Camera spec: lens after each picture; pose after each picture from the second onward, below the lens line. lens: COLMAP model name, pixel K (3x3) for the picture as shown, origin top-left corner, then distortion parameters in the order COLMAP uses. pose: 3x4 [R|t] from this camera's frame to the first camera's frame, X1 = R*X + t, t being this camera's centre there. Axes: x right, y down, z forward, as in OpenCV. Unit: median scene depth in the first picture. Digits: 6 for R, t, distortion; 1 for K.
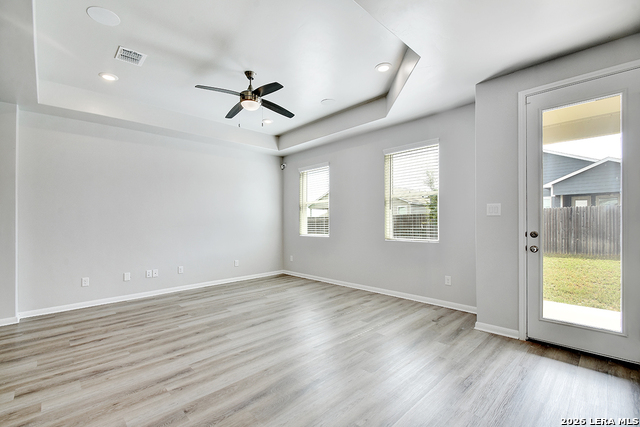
lens RADIAL K [[280.8, 0, 317.5], [0, 280.8, 222.6], [0, 0, 1]] dist [0.005389, -0.006771]
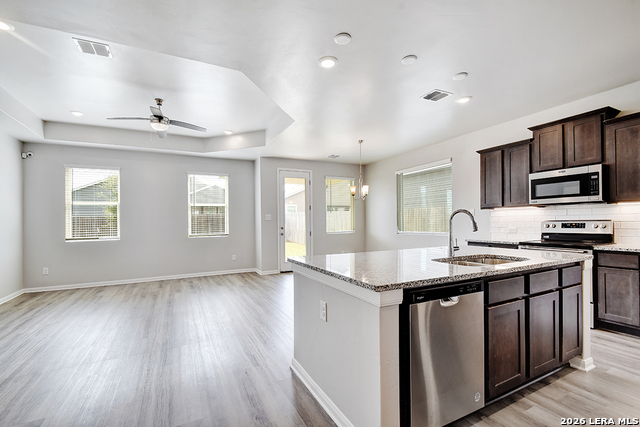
lens RADIAL K [[283.0, 0, 314.5], [0, 283.0, 219.2], [0, 0, 1]] dist [0.025832, -0.020441]
pose [[0.302766, 0.015460, 0.952939, -1.204429], [0.017533, 0.999609, -0.021788, 0.019800], [-0.952903, 0.023305, 0.302377, 0.000219]]
